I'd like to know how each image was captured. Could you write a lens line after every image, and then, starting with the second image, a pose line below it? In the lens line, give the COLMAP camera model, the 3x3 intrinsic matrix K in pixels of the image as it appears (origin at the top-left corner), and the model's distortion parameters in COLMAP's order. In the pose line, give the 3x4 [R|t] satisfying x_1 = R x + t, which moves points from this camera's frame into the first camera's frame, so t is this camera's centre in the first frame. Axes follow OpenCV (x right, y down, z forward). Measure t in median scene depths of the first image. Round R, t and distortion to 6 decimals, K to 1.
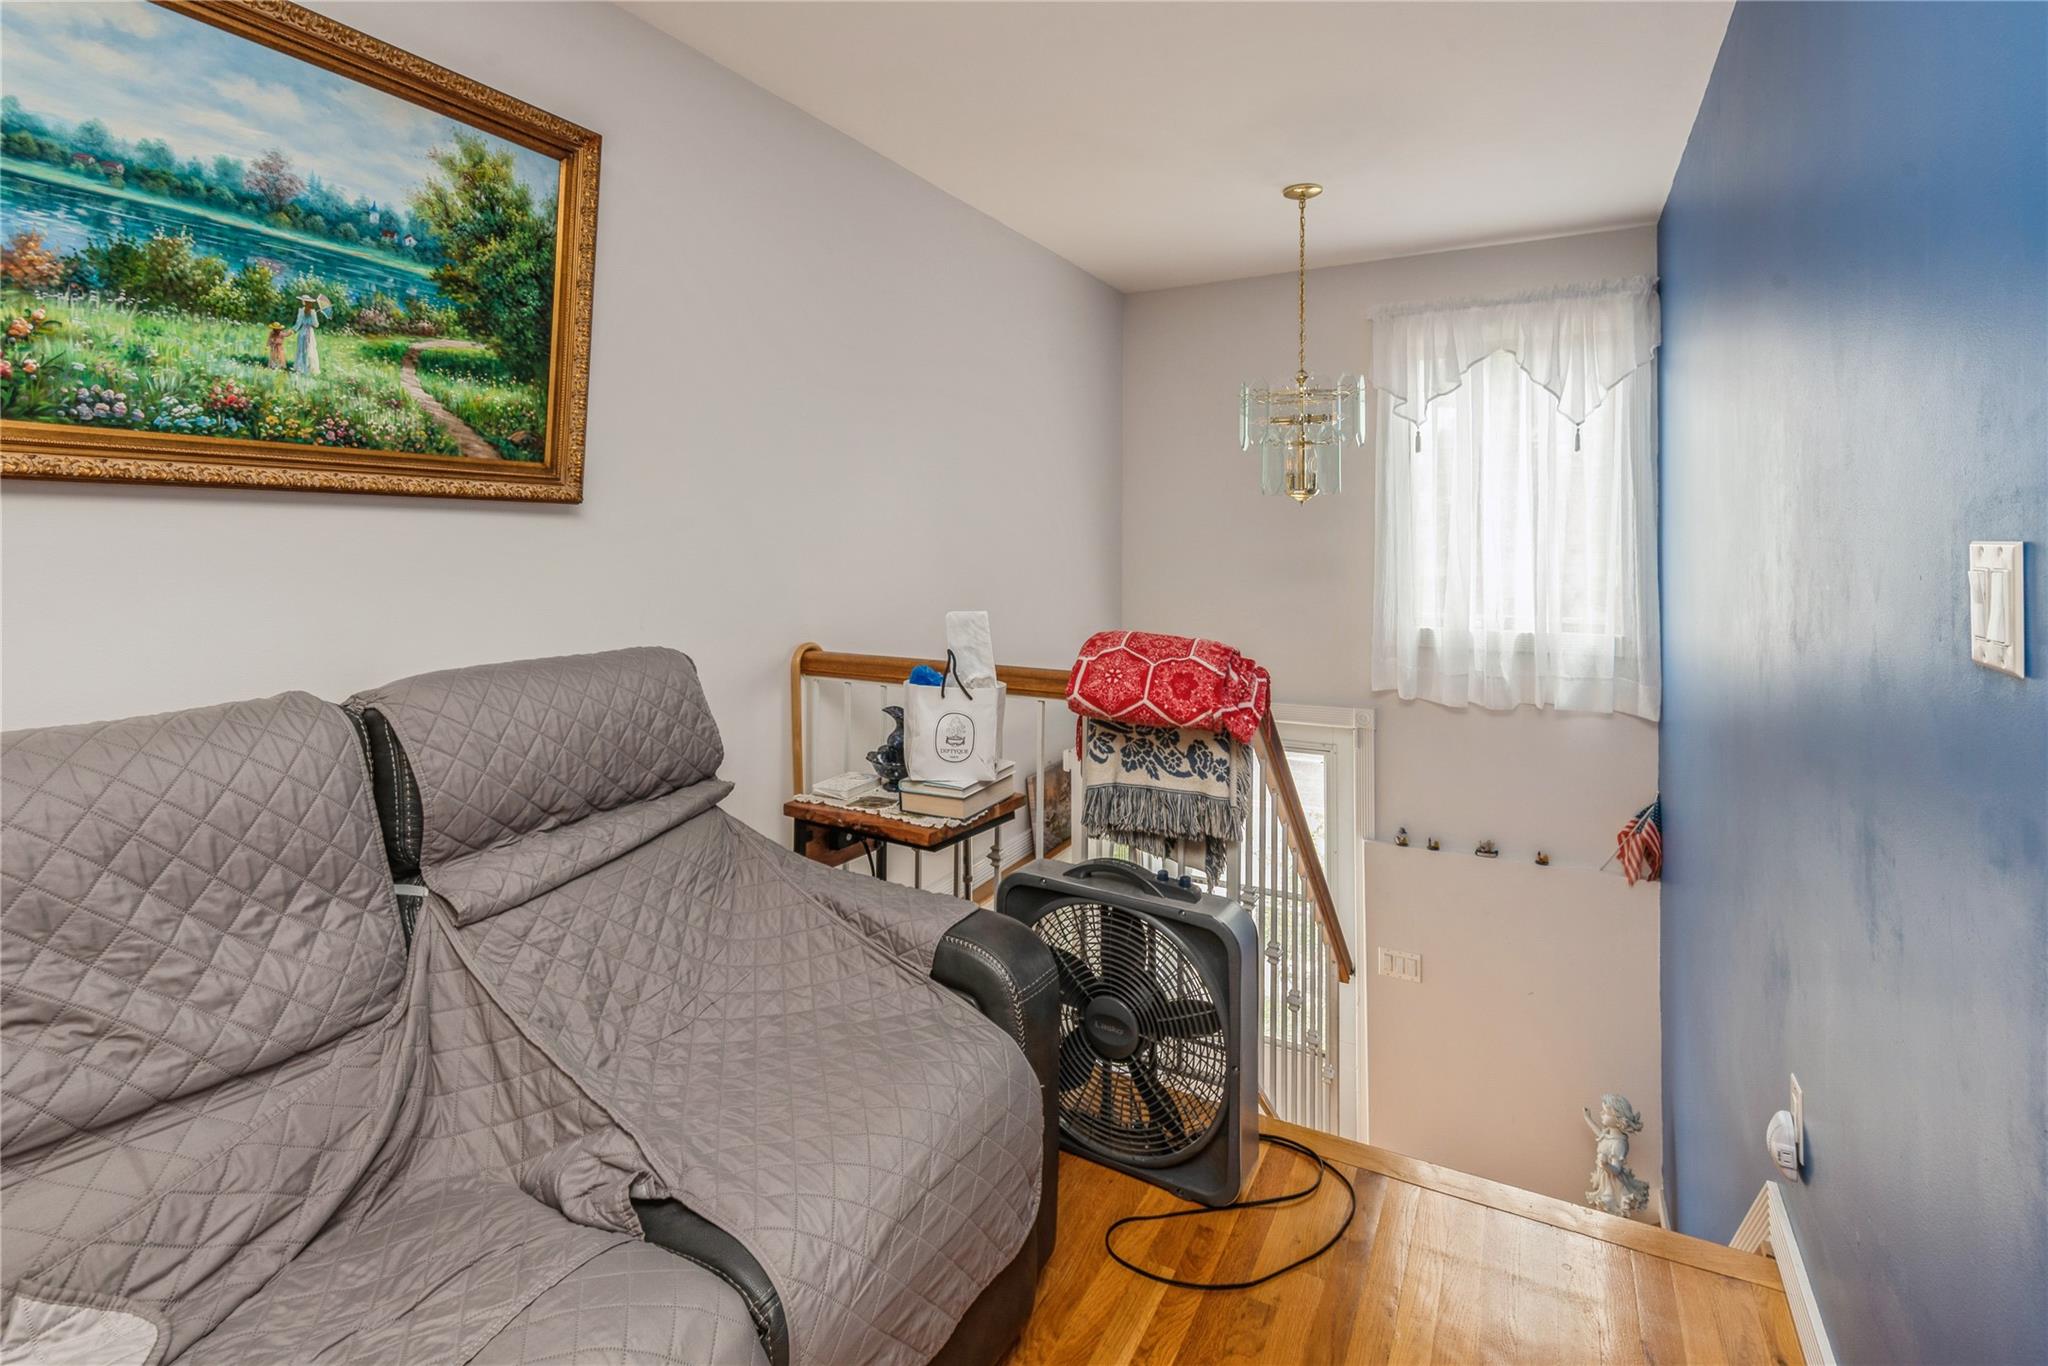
lens RADIAL K [[939.0, 0, 1007.4], [0, 939.0, 543.0], [0, 0, 1]] dist [0.016528, -0.011287]
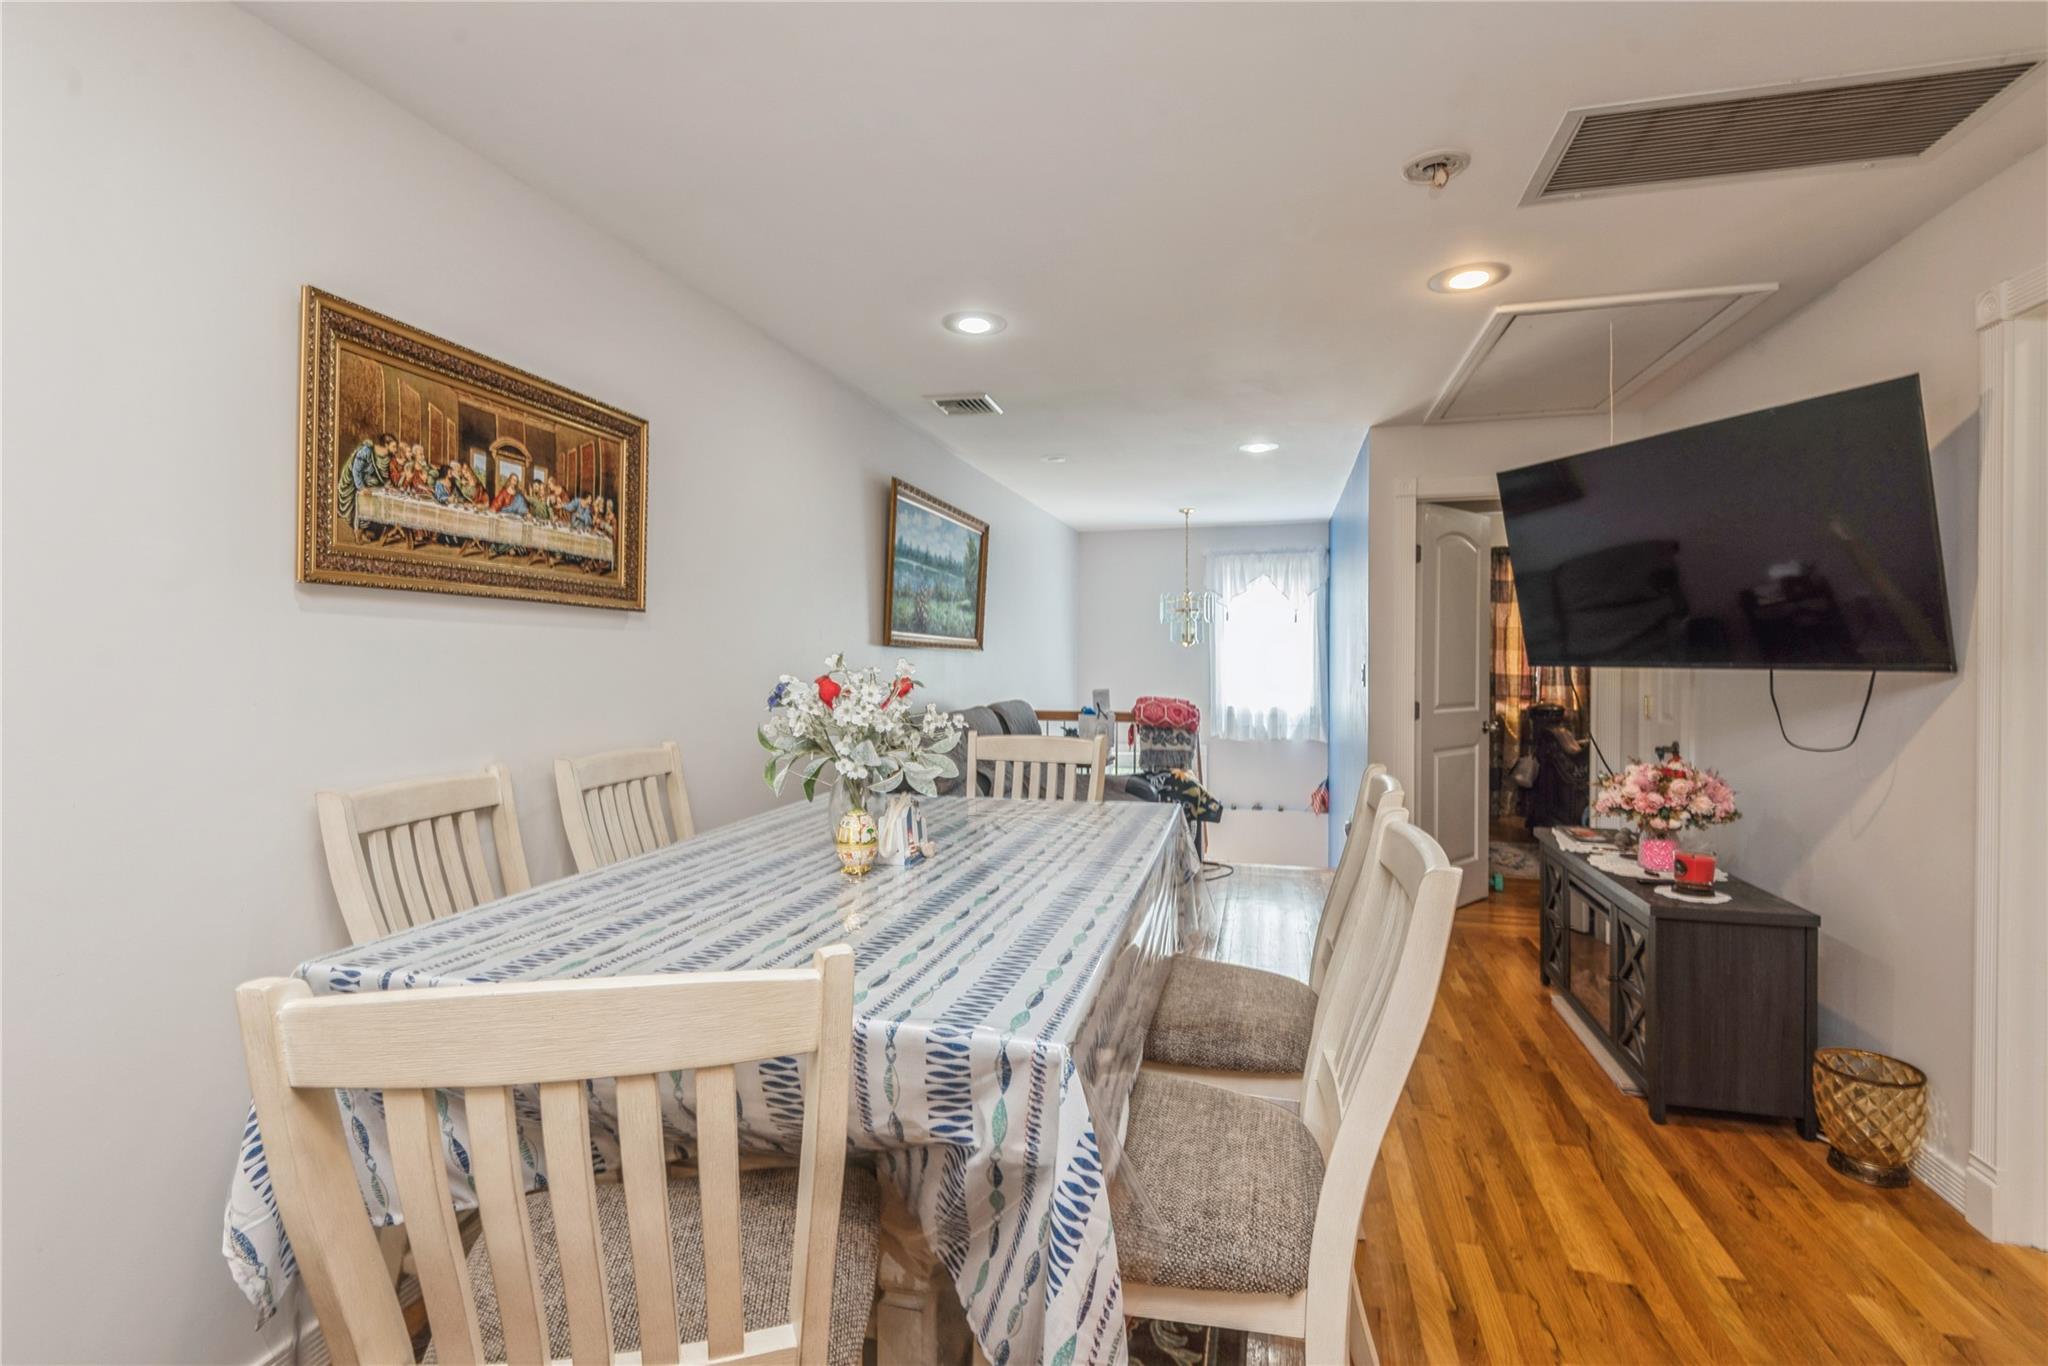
lens RADIAL K [[939.0, 0, 1010.6], [0, 939.0, 674.1], [0, 0, 1]] dist [0.016528, -0.011287]
pose [[0.969776, -0.004596, 0.243952, -0.588447], [0.001814, 0.999931, 0.011629, -0.004782], [-0.243989, -0.010835, 0.969717, -0.987192]]
